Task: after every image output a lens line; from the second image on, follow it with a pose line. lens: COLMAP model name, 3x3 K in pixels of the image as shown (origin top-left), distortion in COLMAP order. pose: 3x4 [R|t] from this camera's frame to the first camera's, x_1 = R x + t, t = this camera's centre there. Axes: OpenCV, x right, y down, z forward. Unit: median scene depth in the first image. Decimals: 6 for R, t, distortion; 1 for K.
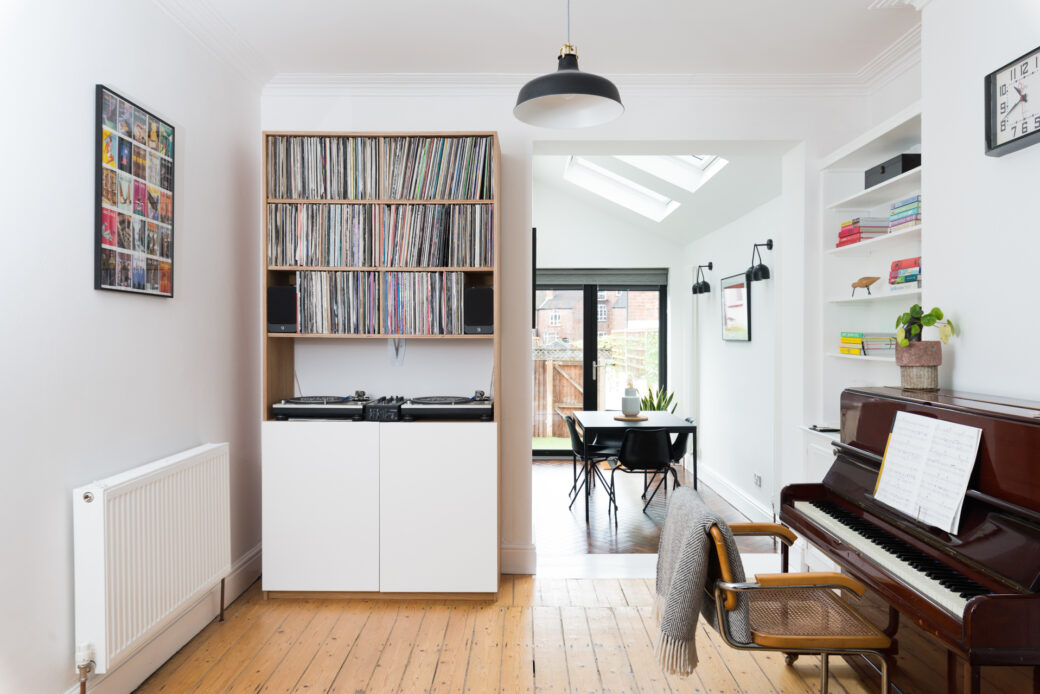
lens RADIAL K [[727.0, 0, 520.0], [0, 727.0, 347.0], [0, 0, 1]] dist [-0.000964, -0.001631]
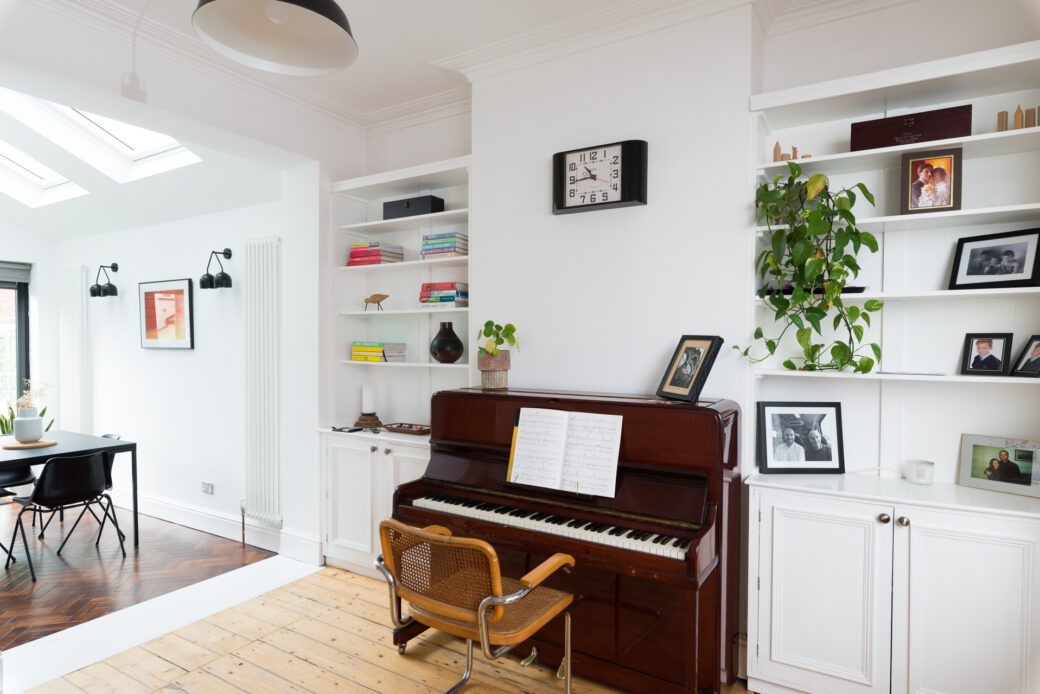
lens RADIAL K [[596.2, 0, 519.4], [0, 596.2, 359.6], [0, 0, 1]] dist [0.005461, 0.001659]
pose [[0.521746, -0.020848, 0.852846, -0.249963], [0.008884, 0.999780, 0.019005, -0.009274], [-0.853055, -0.002339, 0.521816, 0.351069]]
